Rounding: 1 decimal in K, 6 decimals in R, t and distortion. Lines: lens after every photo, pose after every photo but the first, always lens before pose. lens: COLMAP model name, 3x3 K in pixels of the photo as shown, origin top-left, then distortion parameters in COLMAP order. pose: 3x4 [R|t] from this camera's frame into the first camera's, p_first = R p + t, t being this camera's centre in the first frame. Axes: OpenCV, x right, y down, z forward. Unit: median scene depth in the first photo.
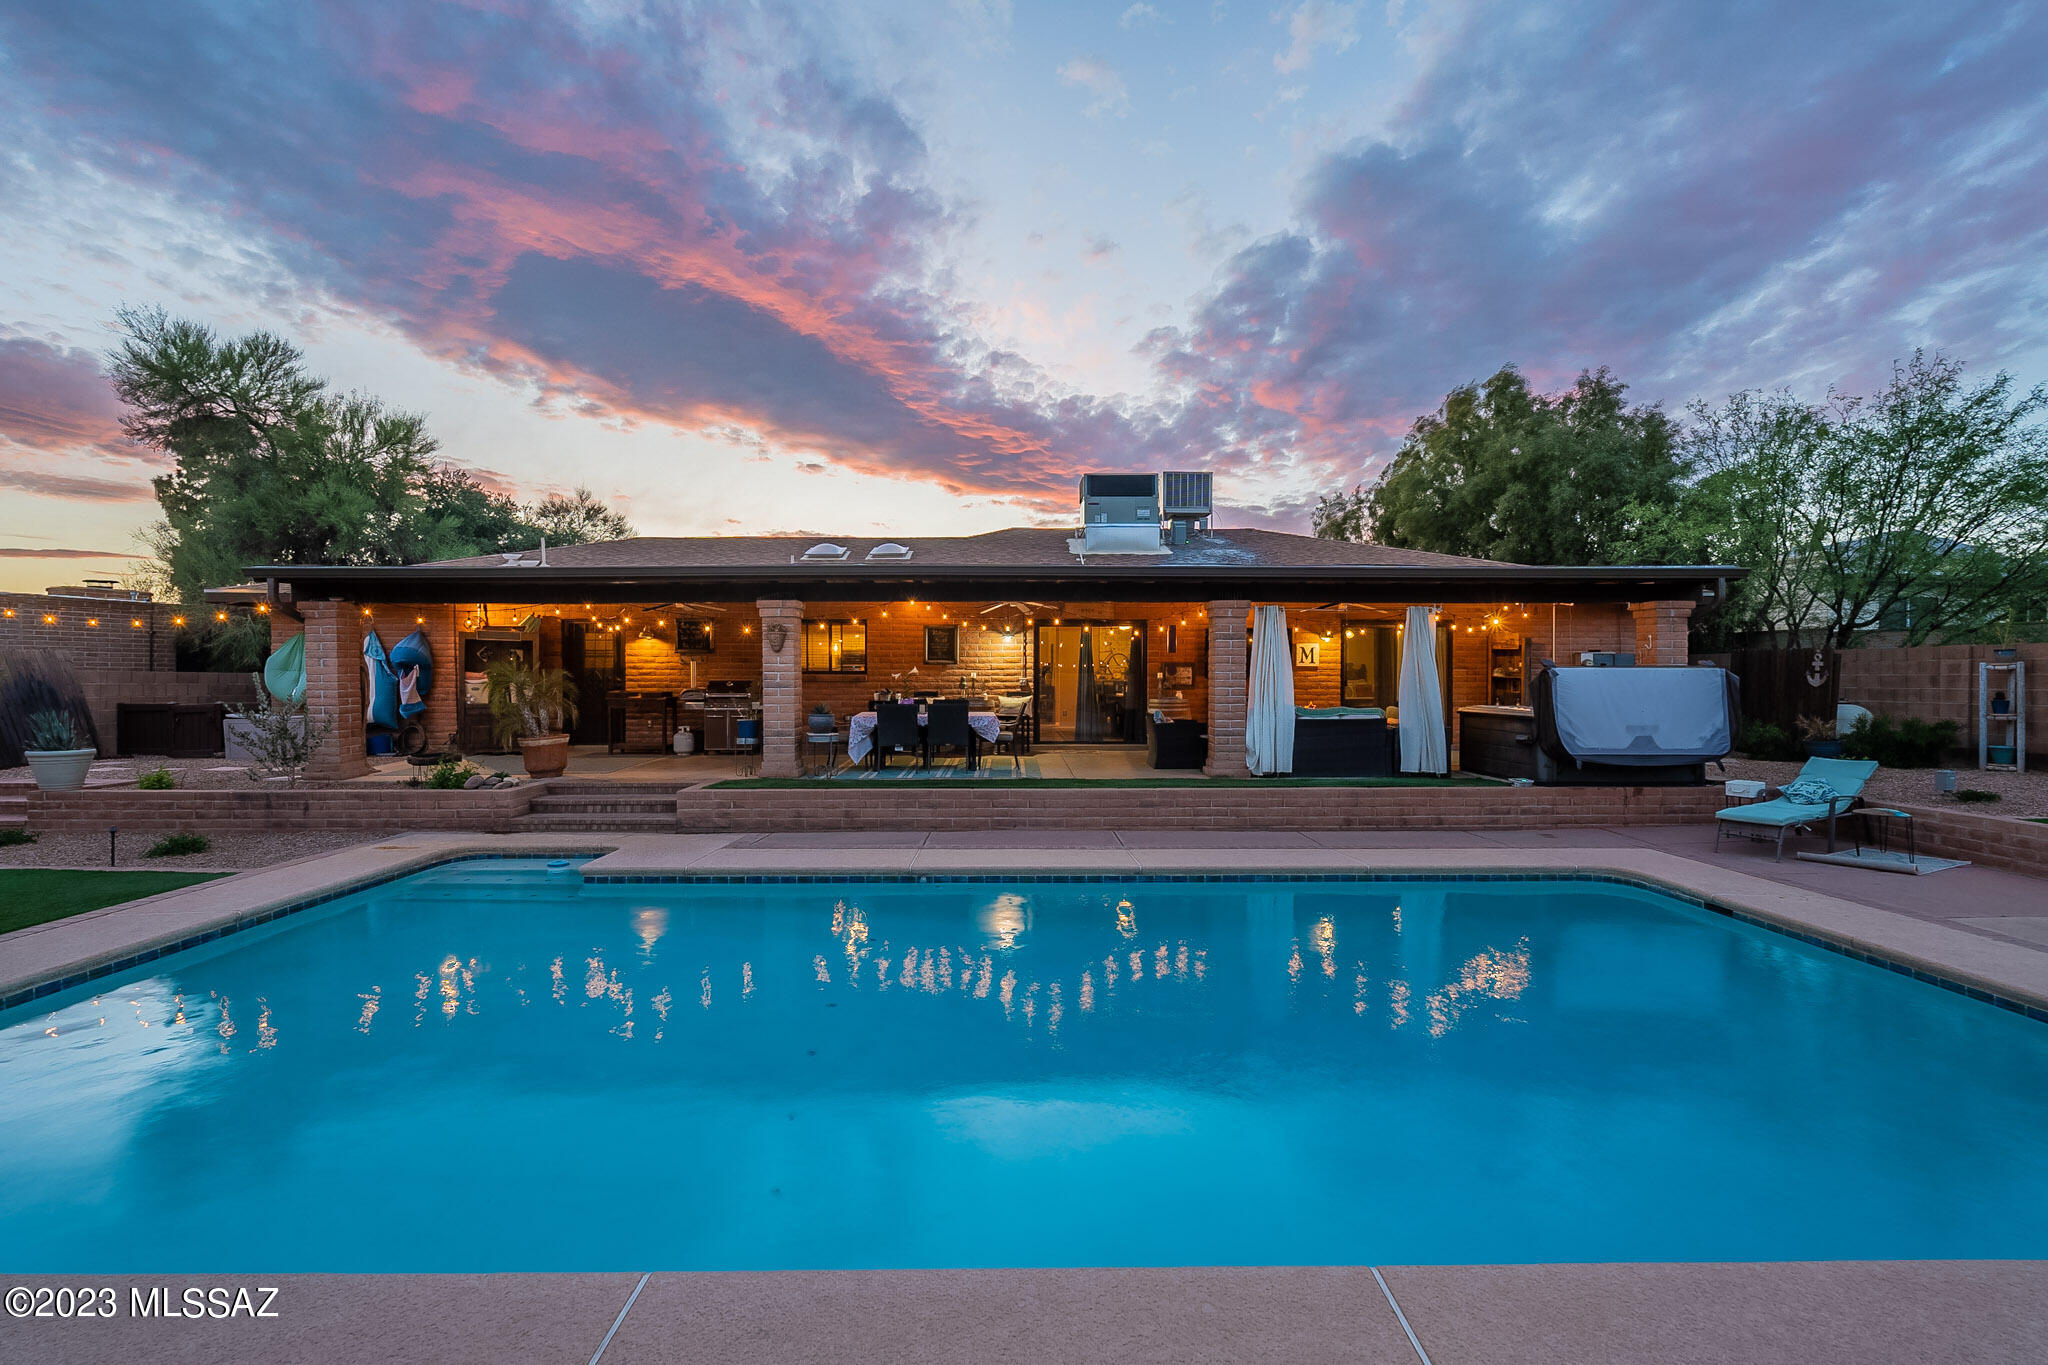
lens RADIAL K [[904.4, 0, 1014.4], [0, 904.4, 661.5], [0, 0, 1]] dist [0.000570, 0.000000]
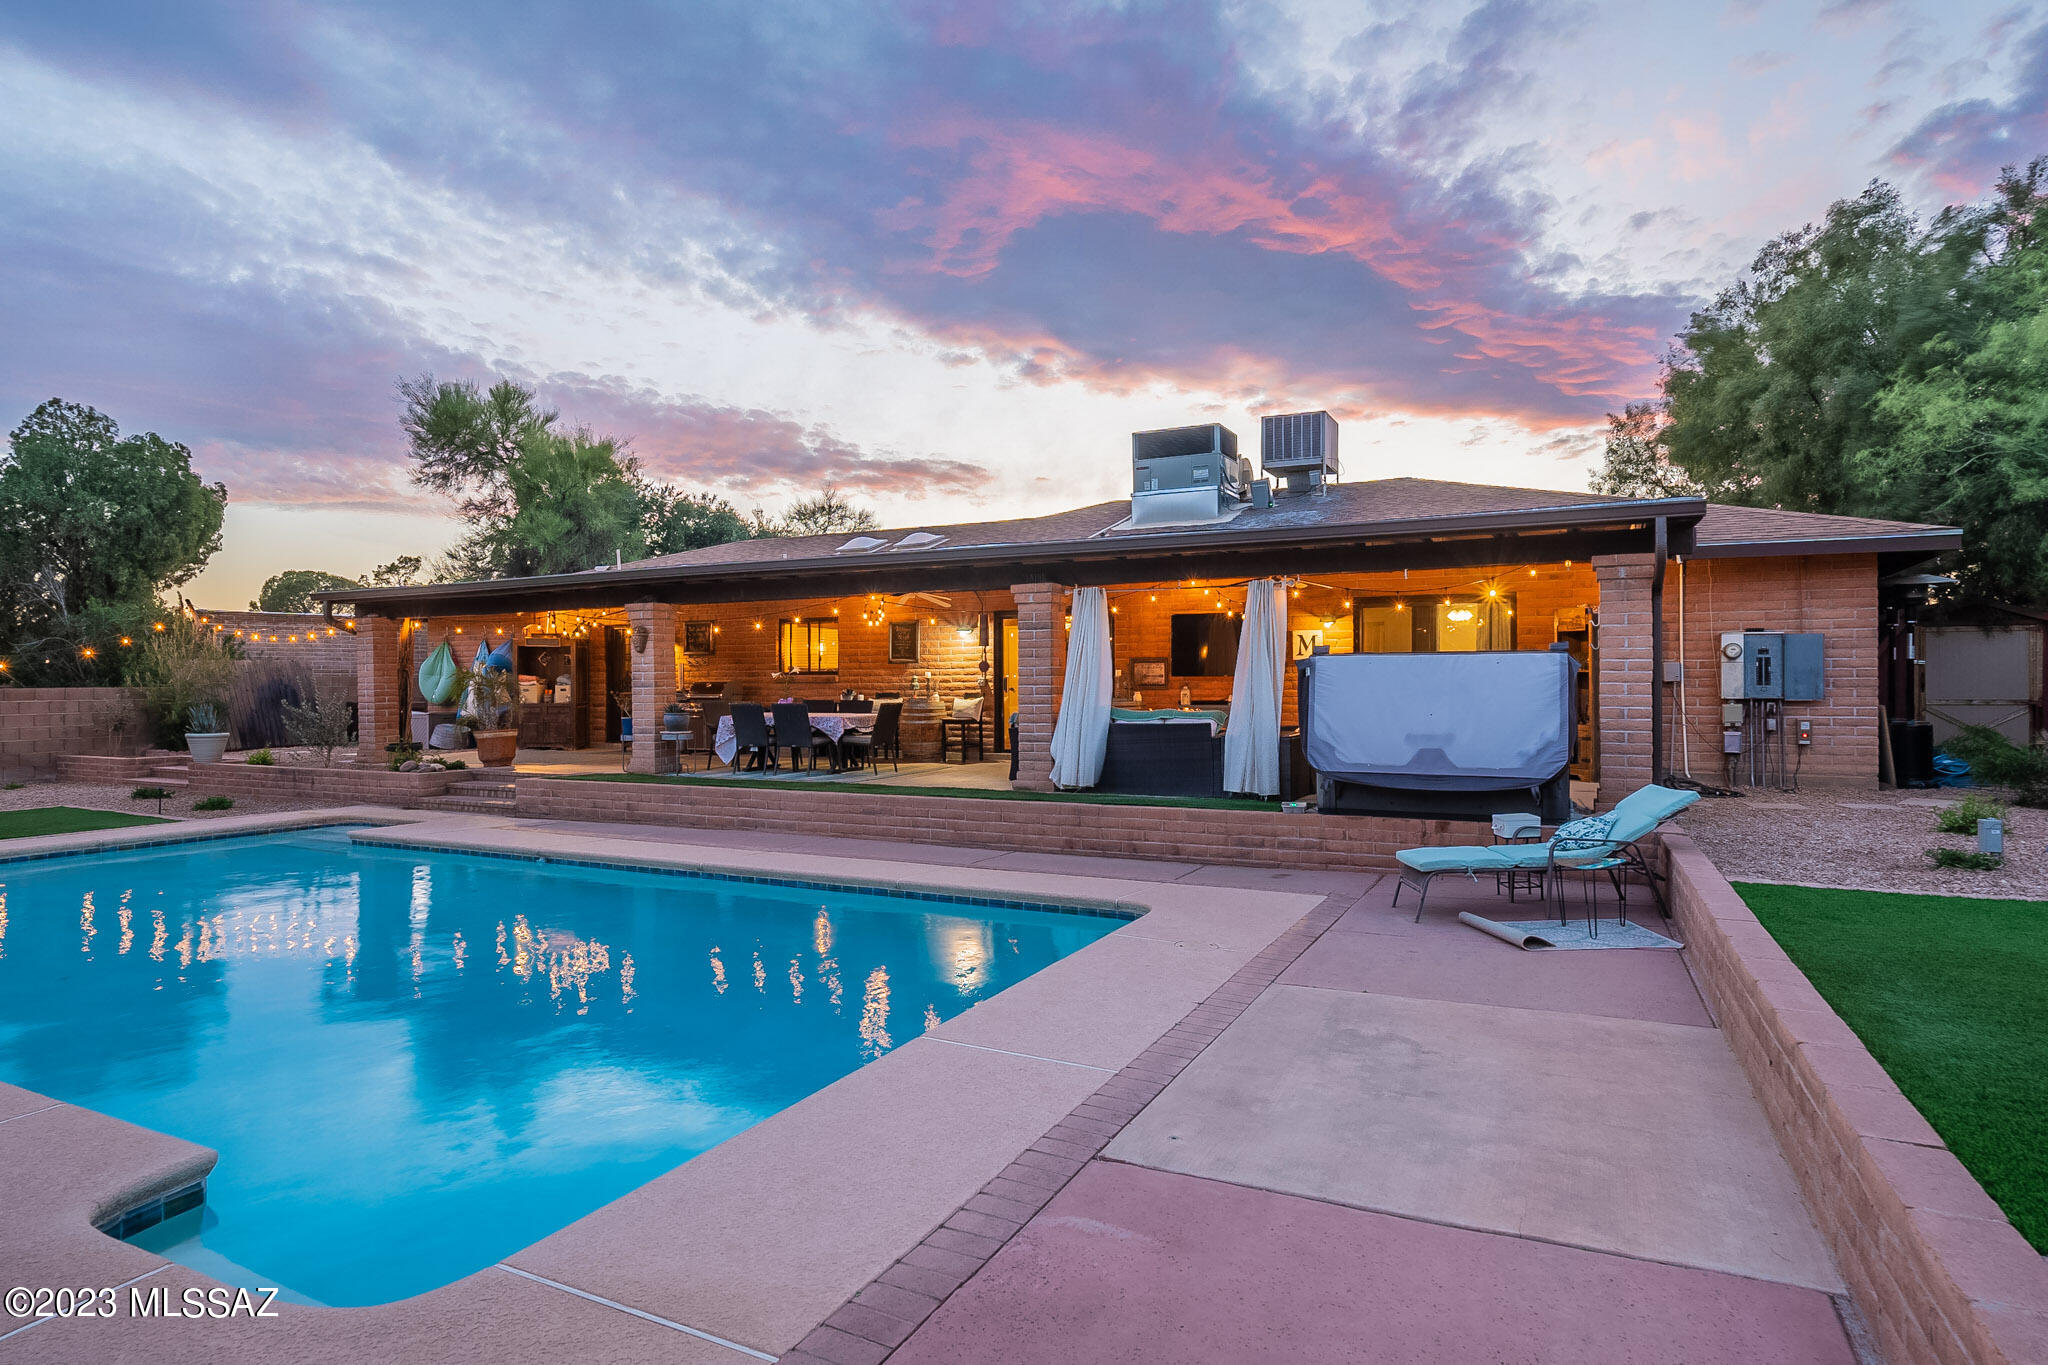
lens RADIAL K [[1110.6, 0, 1024.0], [0, 1110.6, 682.5], [0, 0, 1]] dist [-0.000886, 0.000739]
pose [[0.892092, -0.004674, -0.451831, 0.710049], [0.011993, 0.999839, 0.013336, 0.012068], [0.451696, -0.017315, 0.892004, 0.058133]]
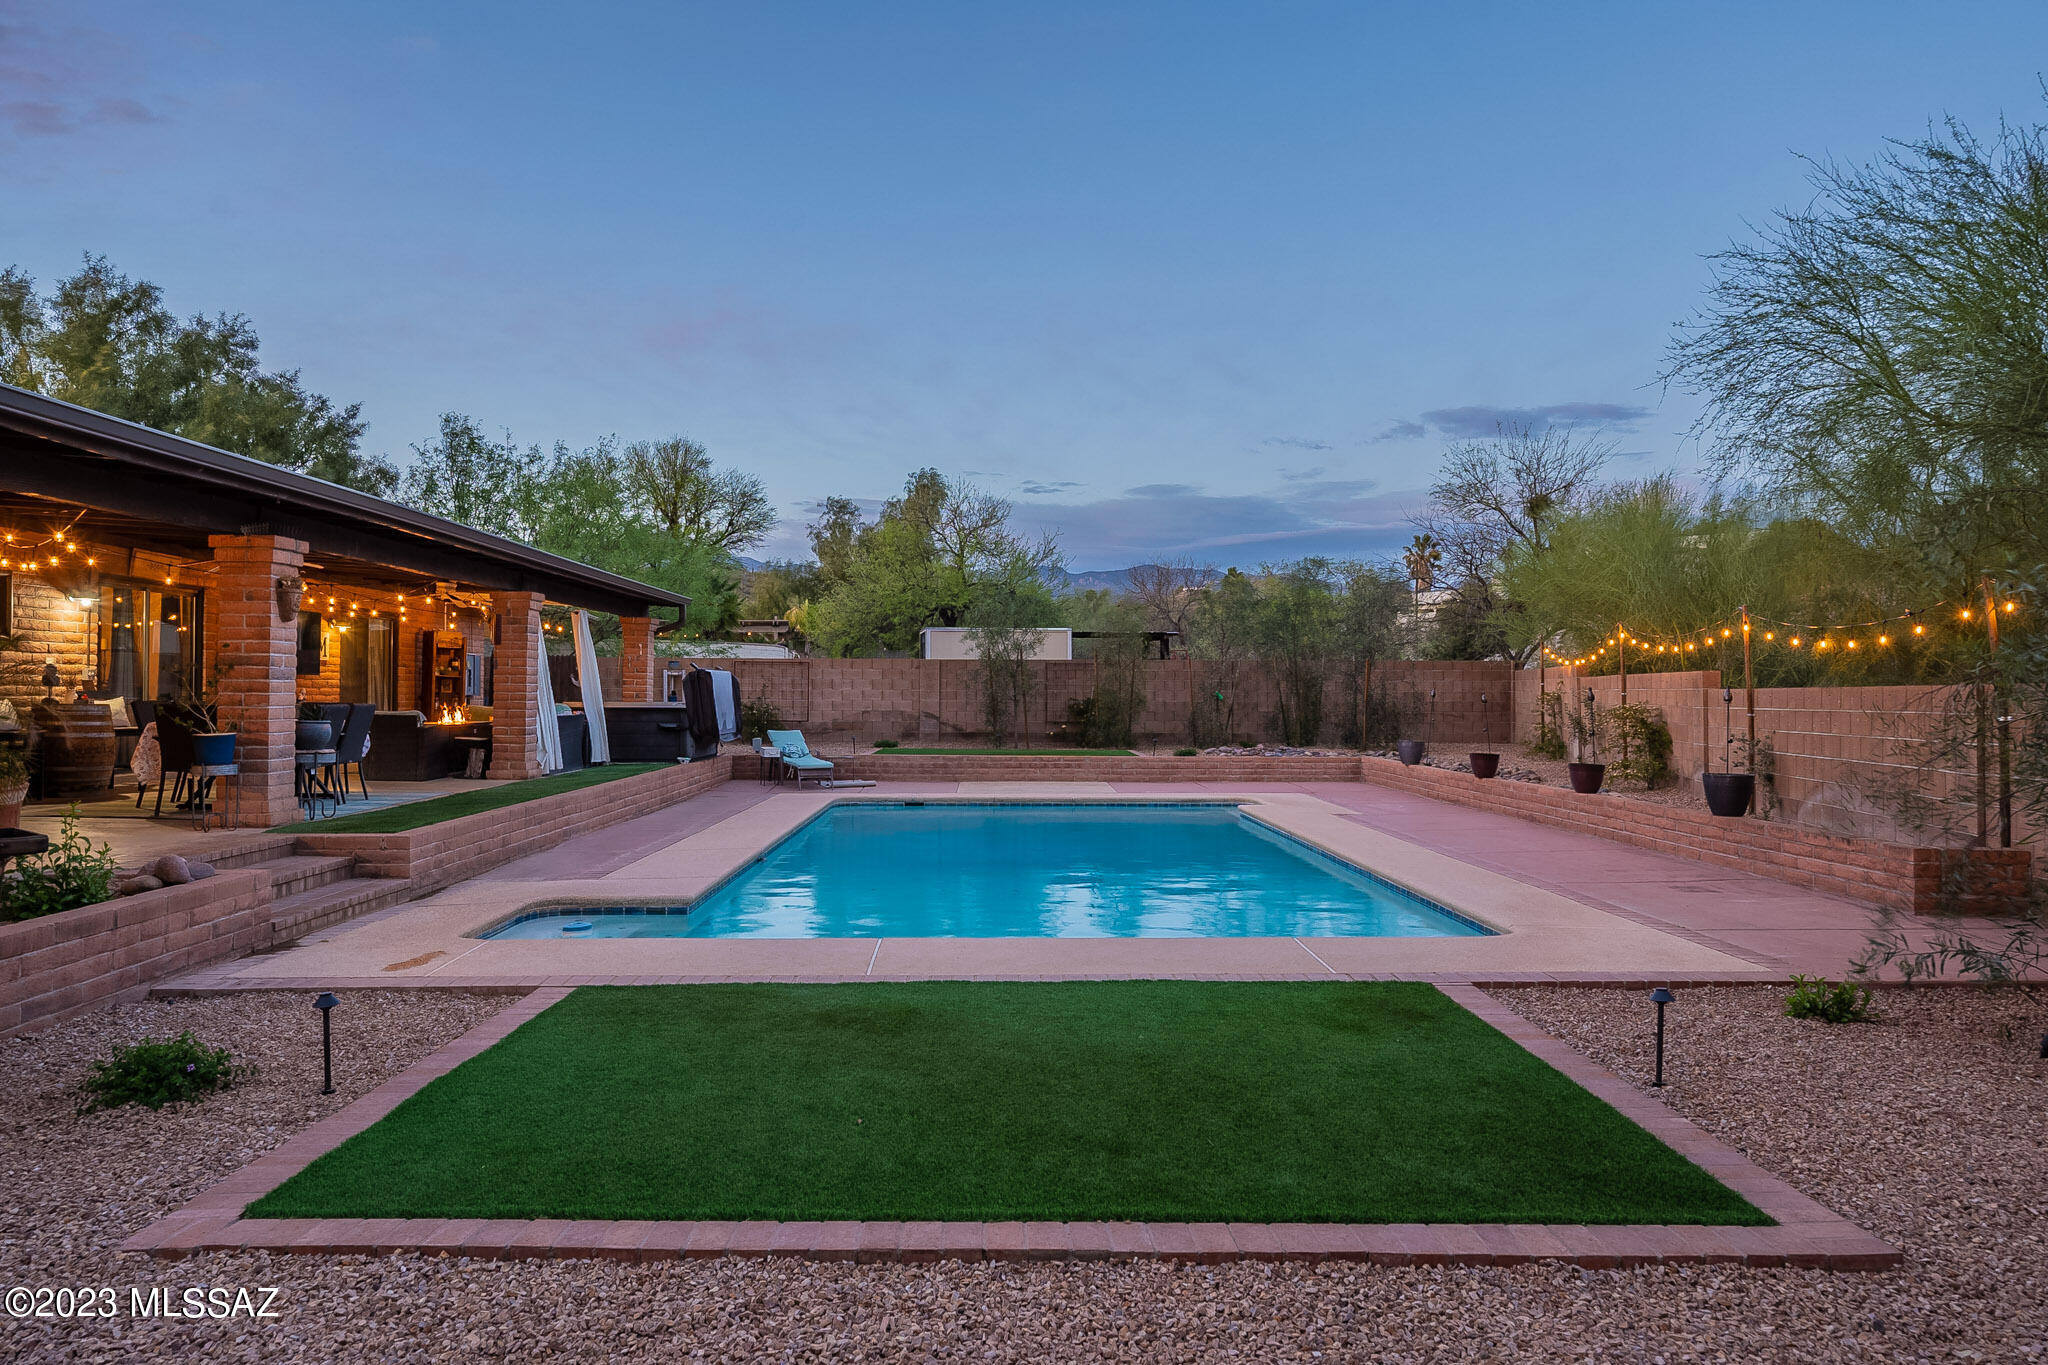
lens RADIAL K [[1336.5, 0, 1026.0], [0, 1336.5, 667.6], [0, 0, 1]] dist [0.001101, -0.000517]
pose [[-0.019069, 0.018965, 0.999638, -1.186325], [-0.022127, 0.999567, -0.019386, 0.027793], [-0.999573, -0.022488, -0.018641, 0.510731]]
